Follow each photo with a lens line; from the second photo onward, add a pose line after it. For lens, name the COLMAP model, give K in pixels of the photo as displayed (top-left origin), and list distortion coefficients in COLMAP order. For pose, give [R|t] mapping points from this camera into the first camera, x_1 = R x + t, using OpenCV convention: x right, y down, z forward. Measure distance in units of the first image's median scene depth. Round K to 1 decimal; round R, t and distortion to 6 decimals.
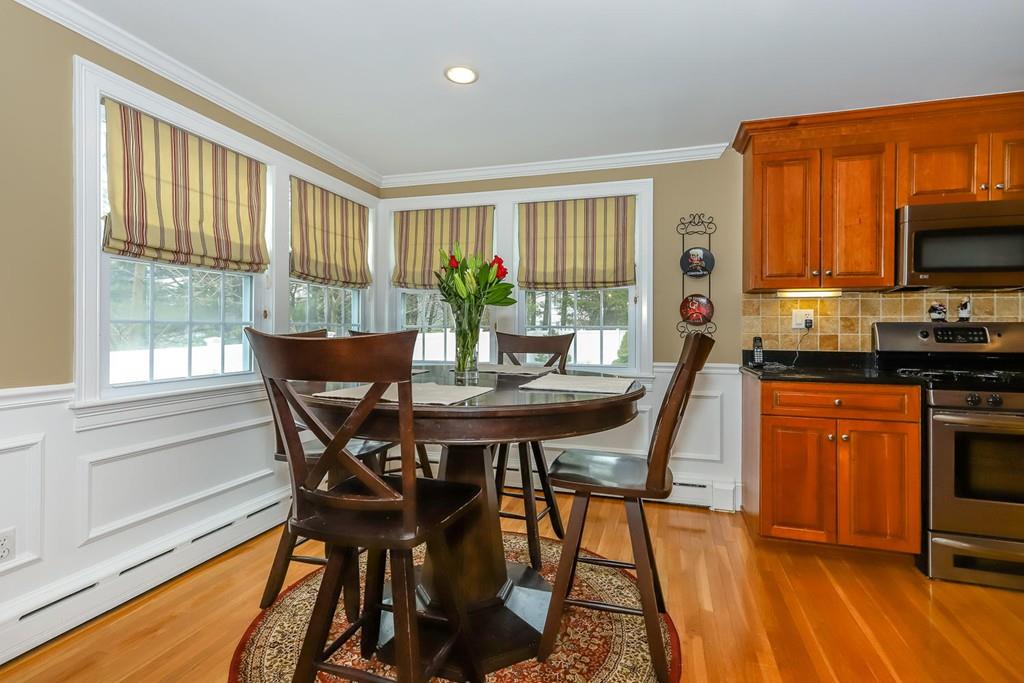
lens RADIAL K [[511.8, 0, 522.2], [0, 511.8, 333.3], [0, 0, 1]] dist [0.016538, -0.000241]
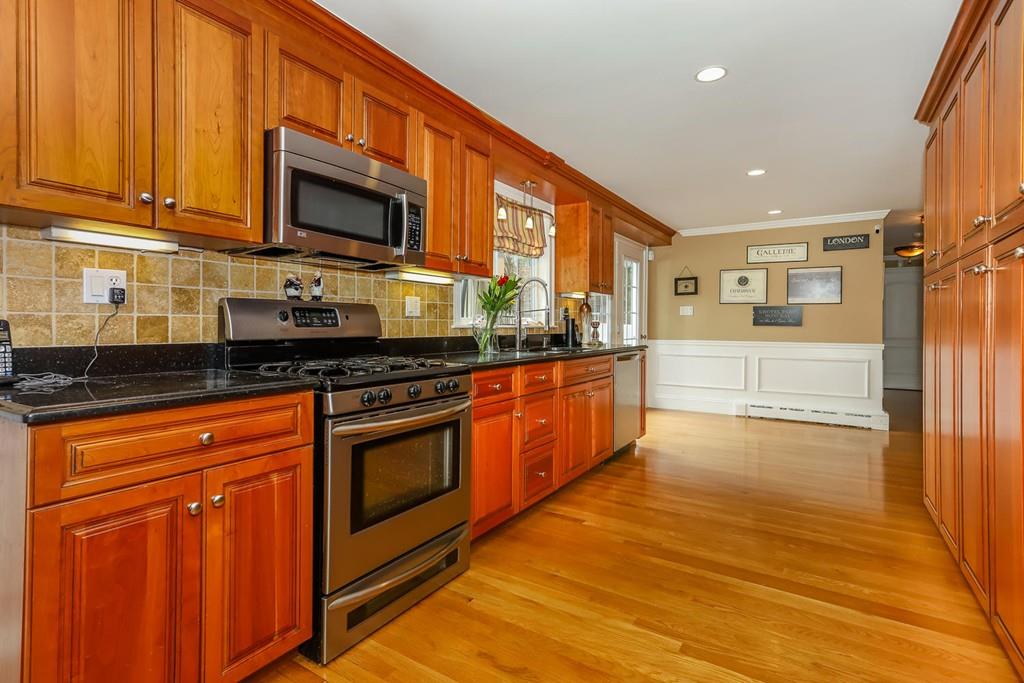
lens RADIAL K [[511.8, 0, 509.6], [0, 511.8, 318.5], [0, 0, 1]] dist [0.016538, -0.000241]
pose [[0.302295, 0.004017, 0.953206, 0.169641], [0.003298, 0.999981, -0.005260, 0.010501], [-0.953209, 0.004733, 0.302276, 0.464693]]
